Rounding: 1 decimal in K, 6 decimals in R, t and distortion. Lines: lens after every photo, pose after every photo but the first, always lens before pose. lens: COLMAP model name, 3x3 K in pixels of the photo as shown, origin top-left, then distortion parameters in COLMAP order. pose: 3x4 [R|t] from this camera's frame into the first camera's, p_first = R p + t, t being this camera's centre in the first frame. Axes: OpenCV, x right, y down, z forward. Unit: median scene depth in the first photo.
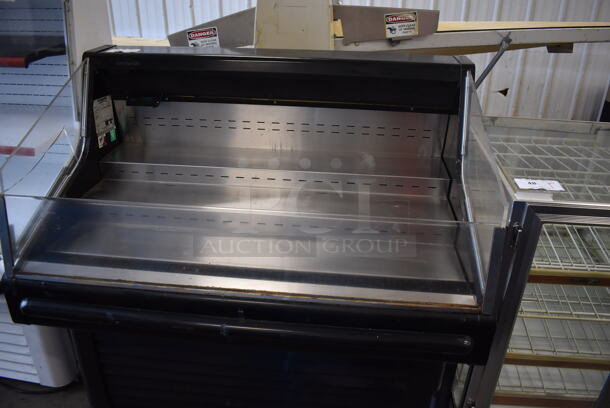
lens RADIAL K [[467.8, 0, 304.7], [0, 467.8, 205.0], [0, 0, 1]] dist [-0.101532, 0.023892]
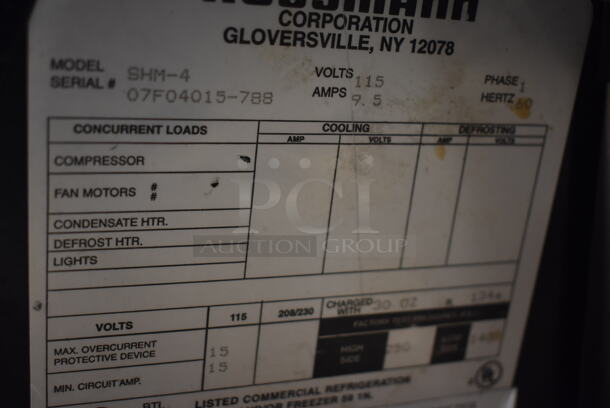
lens RADIAL K [[824.5, 0, 306.0], [0, 824.5, 203.6], [0, 0, 1]] dist [-0.047979, 0.000000]
pose [[0.449813, 0.324179, -0.832212, -0.364500], [-0.440123, 0.891261, 0.109293, -0.228846], [0.777148, 0.317115, 0.543580, 0.999361]]
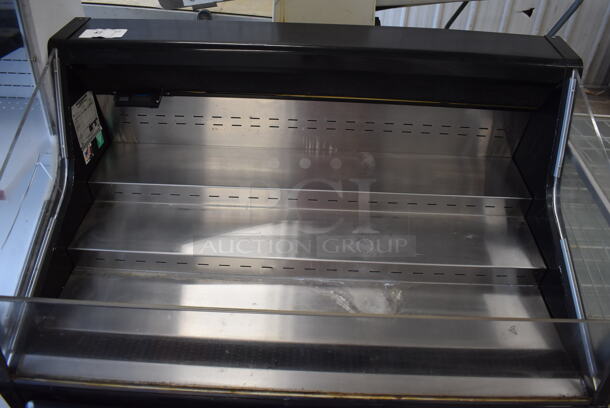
lens RADIAL K [[467.8, 0, 303.7], [0, 467.8, 204.4], [0, 0, 1]] dist [-0.101532, 0.023892]
pose [[0.998042, -0.036688, 0.050666, -0.132979], [0.023712, 0.971389, 0.236307, -0.246770], [-0.057886, -0.234643, 0.970357, 0.231577]]
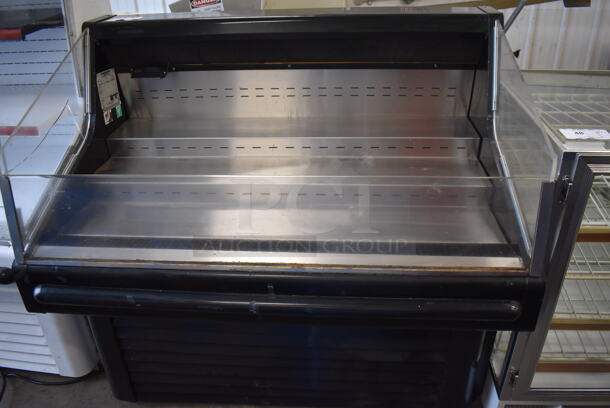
lens RADIAL K [[467.8, 0, 304.1], [0, 467.8, 205.2], [0, 0, 1]] dist [-0.101532, 0.023892]
pose [[0.998733, -0.049212, -0.010521, -0.040175], [0.049620, 0.997843, 0.042977, 0.022378], [0.008383, -0.043445, 0.999021, 0.056423]]
